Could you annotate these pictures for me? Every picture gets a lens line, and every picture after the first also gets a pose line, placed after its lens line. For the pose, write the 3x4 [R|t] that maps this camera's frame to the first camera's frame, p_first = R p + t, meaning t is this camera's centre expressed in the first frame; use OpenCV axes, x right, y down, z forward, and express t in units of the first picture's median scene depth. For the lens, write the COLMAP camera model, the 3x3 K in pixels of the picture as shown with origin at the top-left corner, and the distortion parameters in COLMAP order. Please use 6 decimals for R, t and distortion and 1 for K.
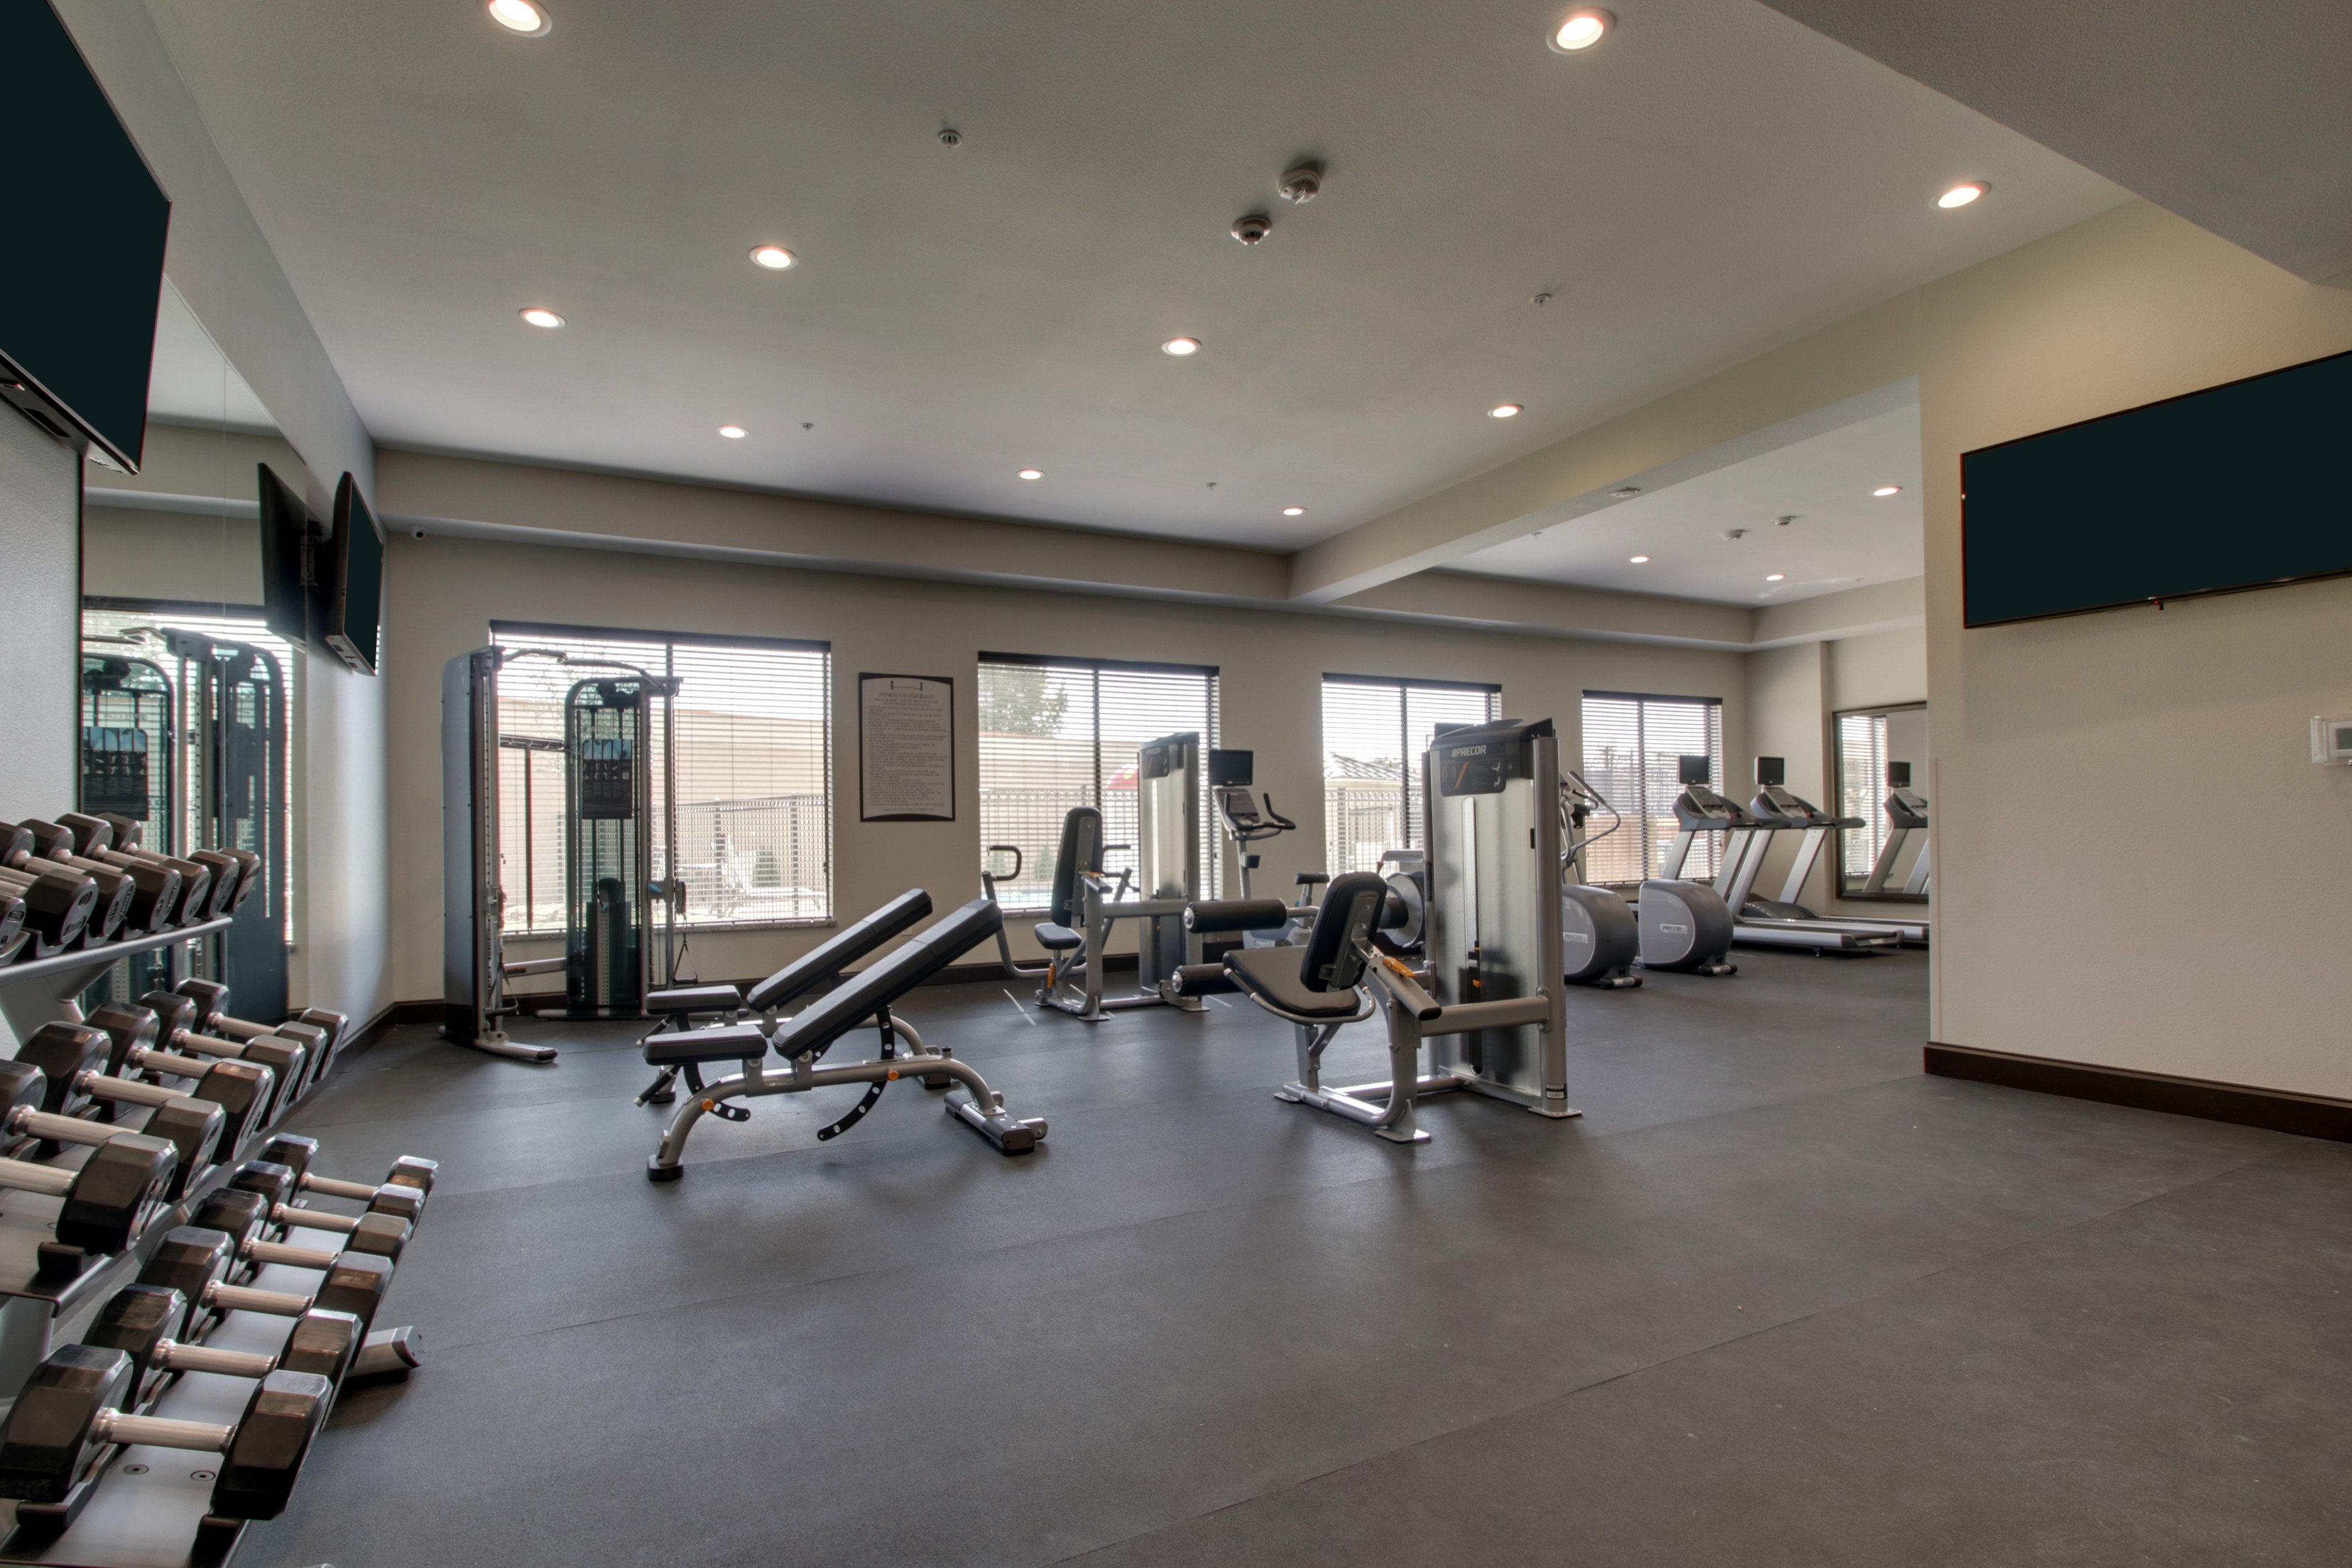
lens RADIAL K [[1103.5, 0, 1138.4], [0, 1103.5, 836.2], [0, 0, 1]] dist [0.031805, 0.000051]
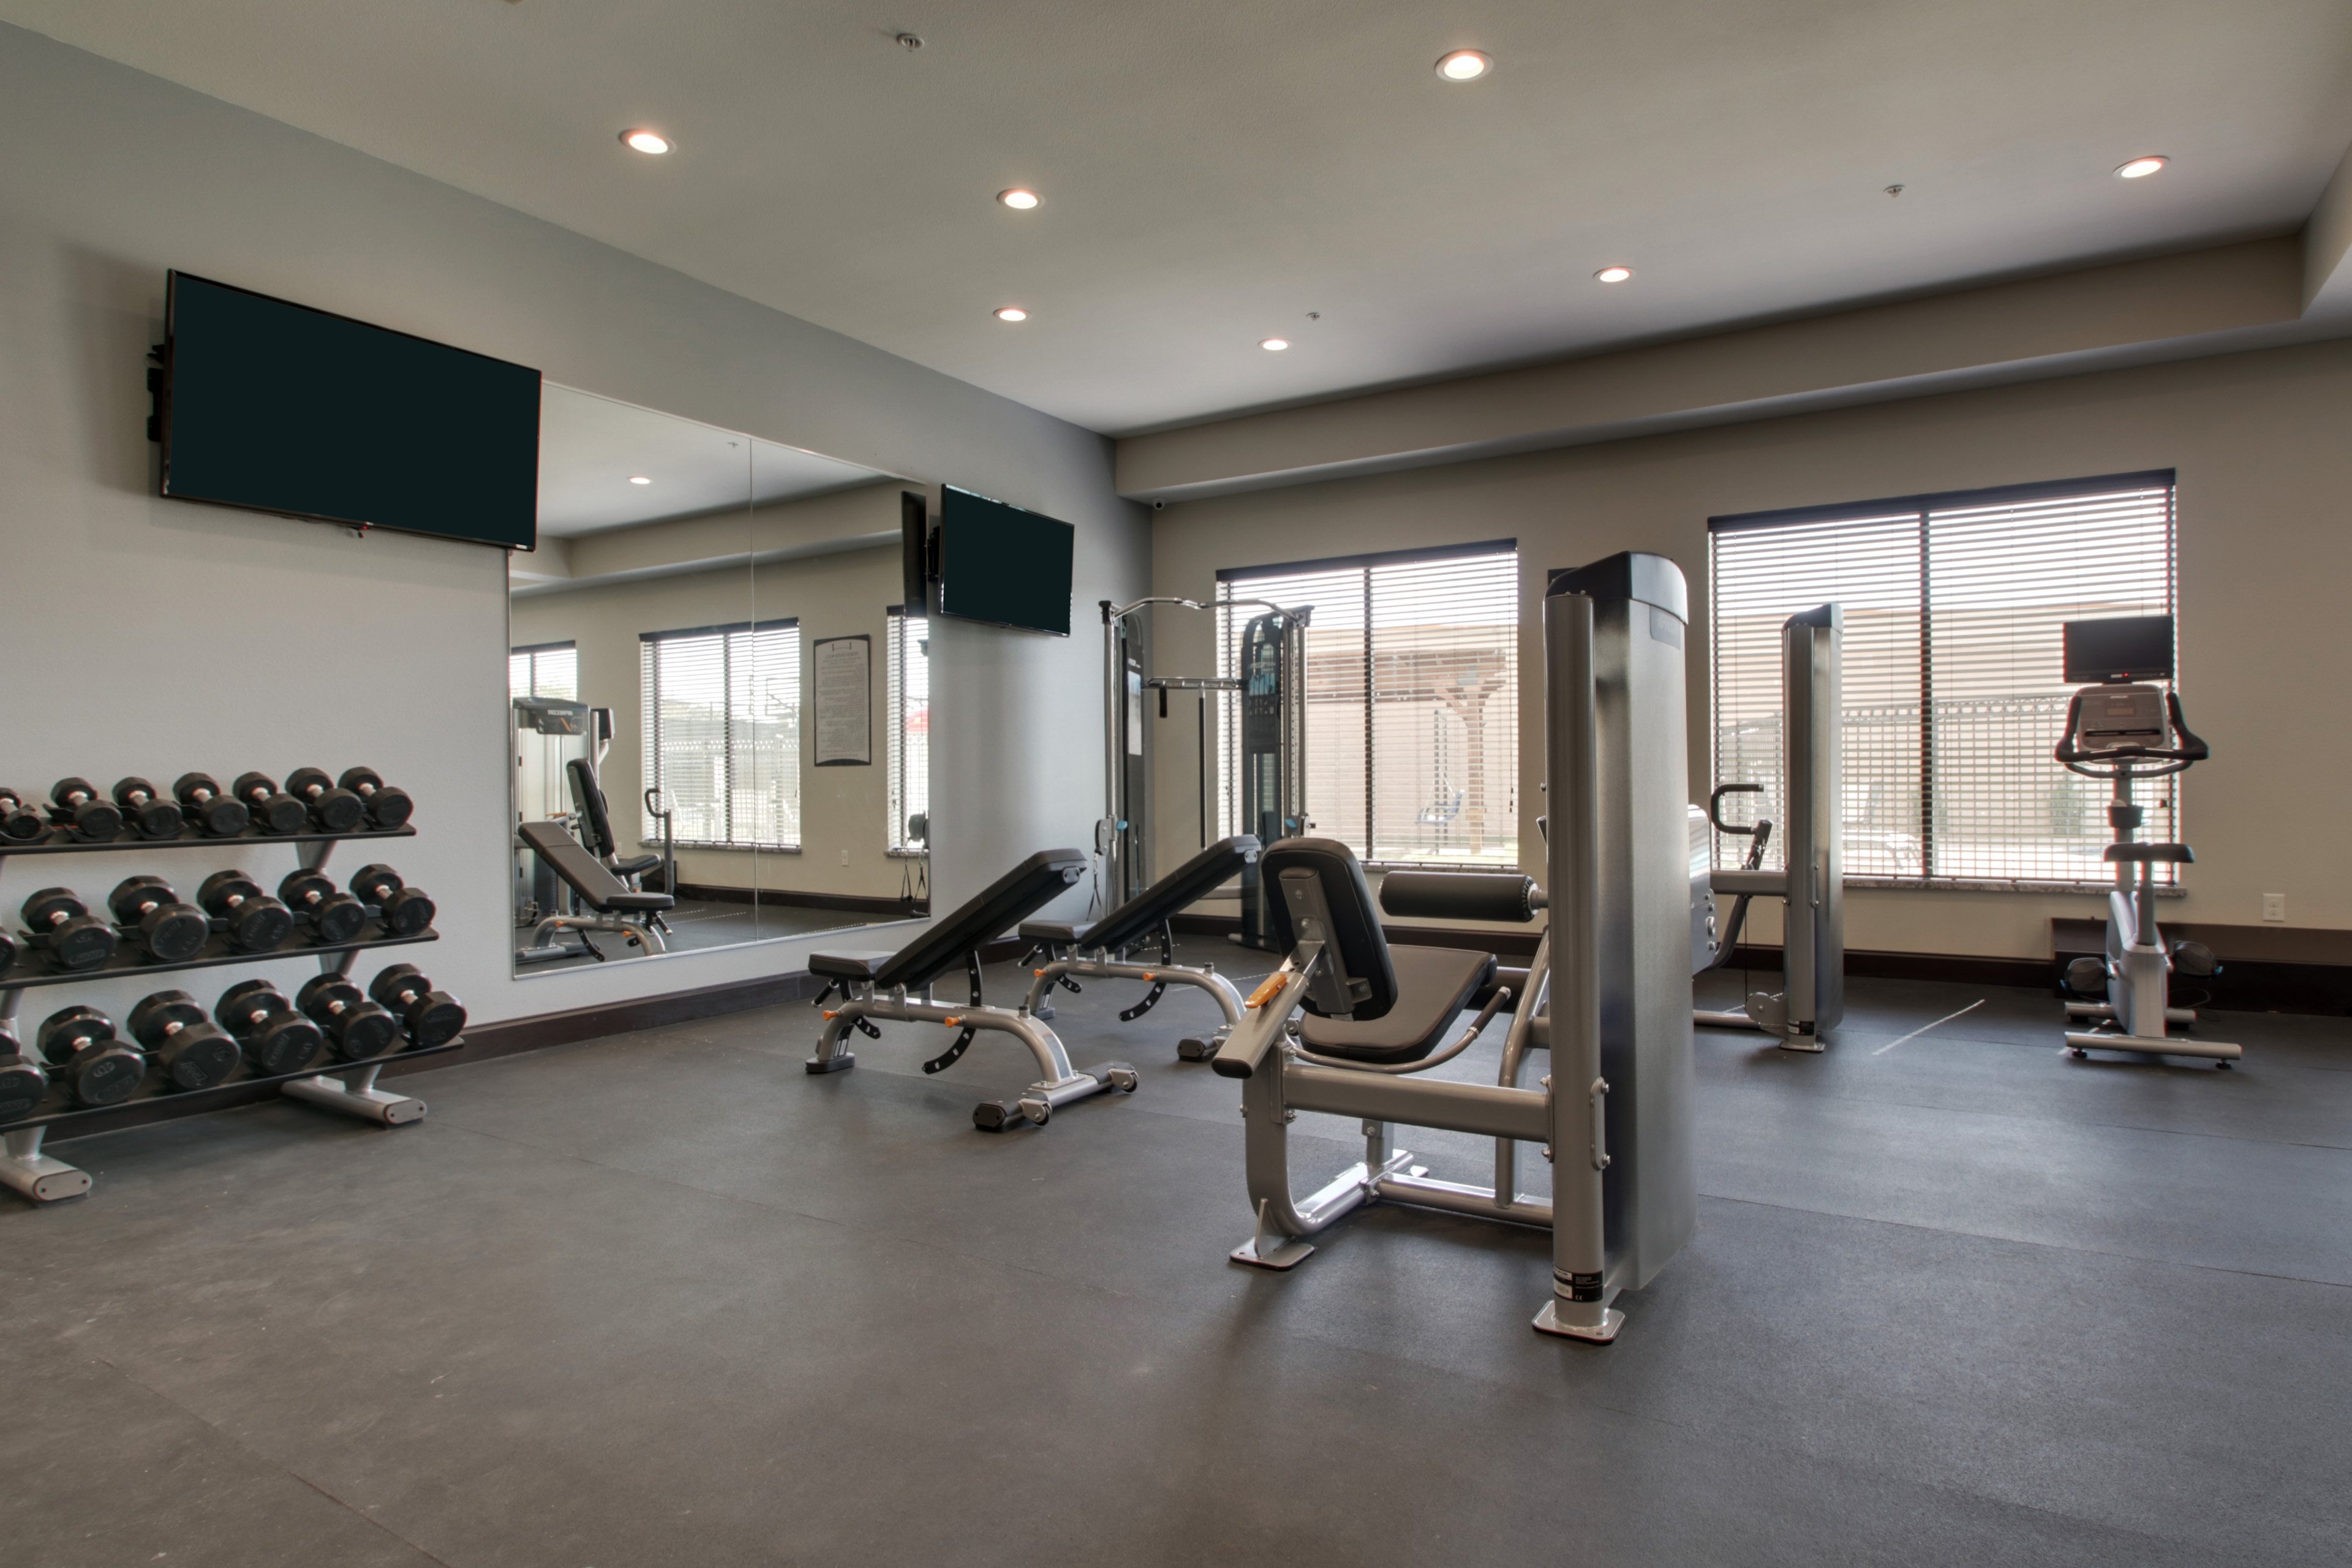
lens RADIAL K [[1305.6, 0, 1176.0], [0, 1305.6, 784.0], [0, 0, 1]] dist [0.048198, -0.058016]
pose [[0.532921, 0.013526, -0.846057, 0.729997], [0.009987, 0.999702, 0.022273, -0.022360], [0.846106, -0.020319, 0.532627, 0.437537]]
